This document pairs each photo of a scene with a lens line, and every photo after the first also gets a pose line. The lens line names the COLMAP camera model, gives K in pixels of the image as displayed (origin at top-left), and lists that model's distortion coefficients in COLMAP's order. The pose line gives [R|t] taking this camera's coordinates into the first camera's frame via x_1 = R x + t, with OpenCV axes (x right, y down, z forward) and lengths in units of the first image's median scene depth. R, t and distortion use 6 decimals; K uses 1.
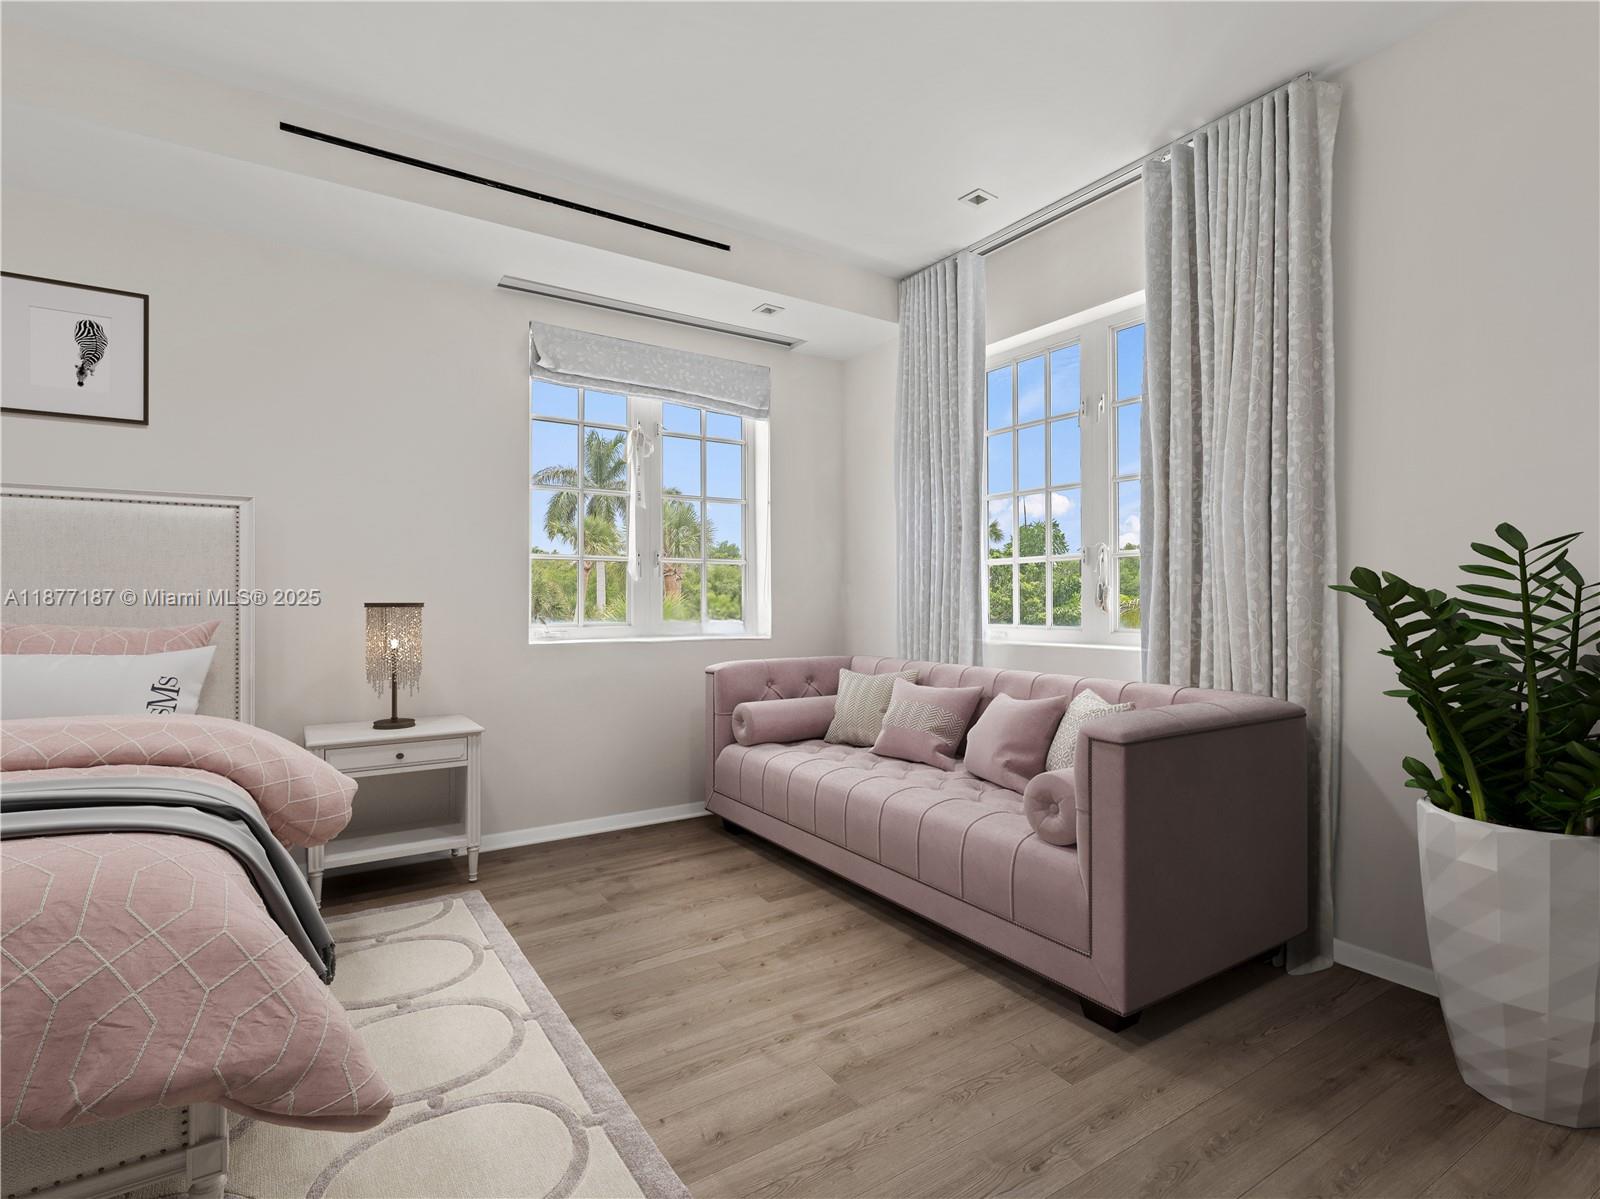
lens RADIAL K [[807.5, 0, 802.5], [0, 807.5, 599.5], [0, 0, 1]] dist [-0.003852, -0.000840]
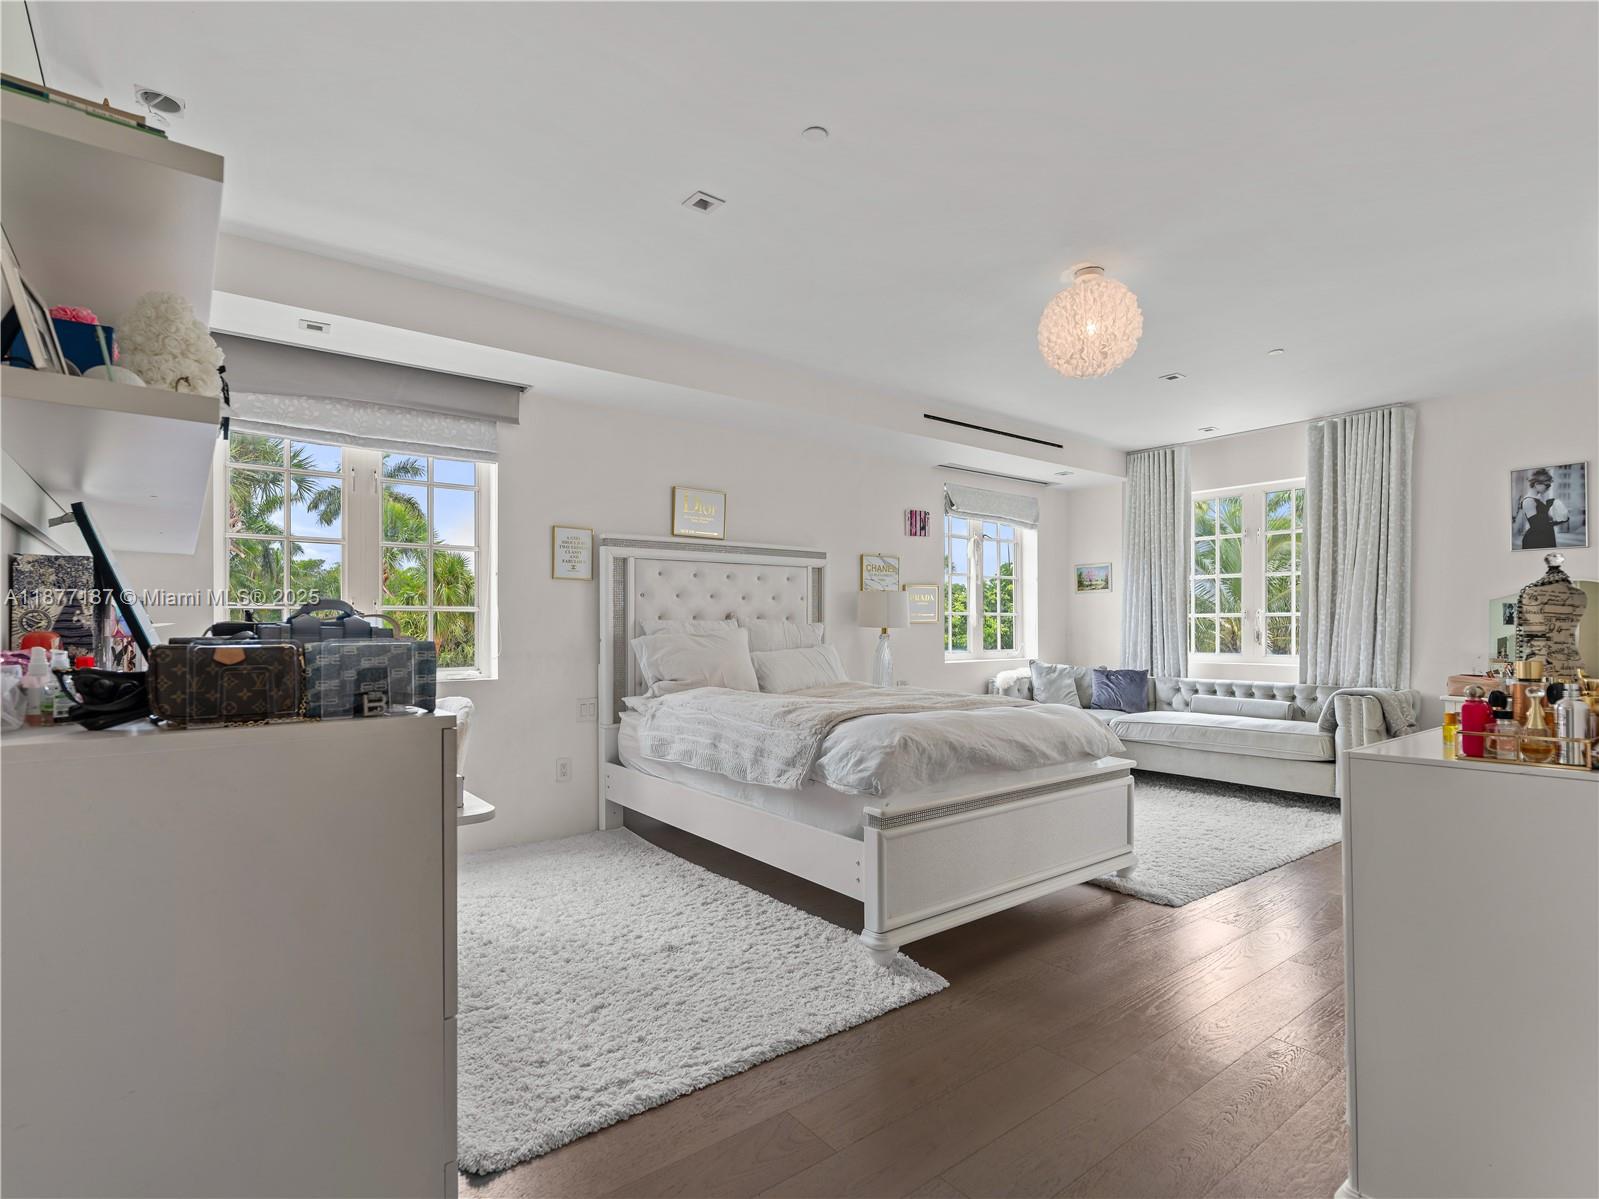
lens RADIAL K [[807.0, 0, 743.1], [0, 807.0, 639.3], [0, 0, 1]] dist [-0.003852, -0.000840]
pose [[0.999306, 0.001306, 0.037240, -1.103149], [-0.001938, 0.999855, 0.016919, -0.036518], [-0.037212, -0.016979, 0.999163, -1.007926]]
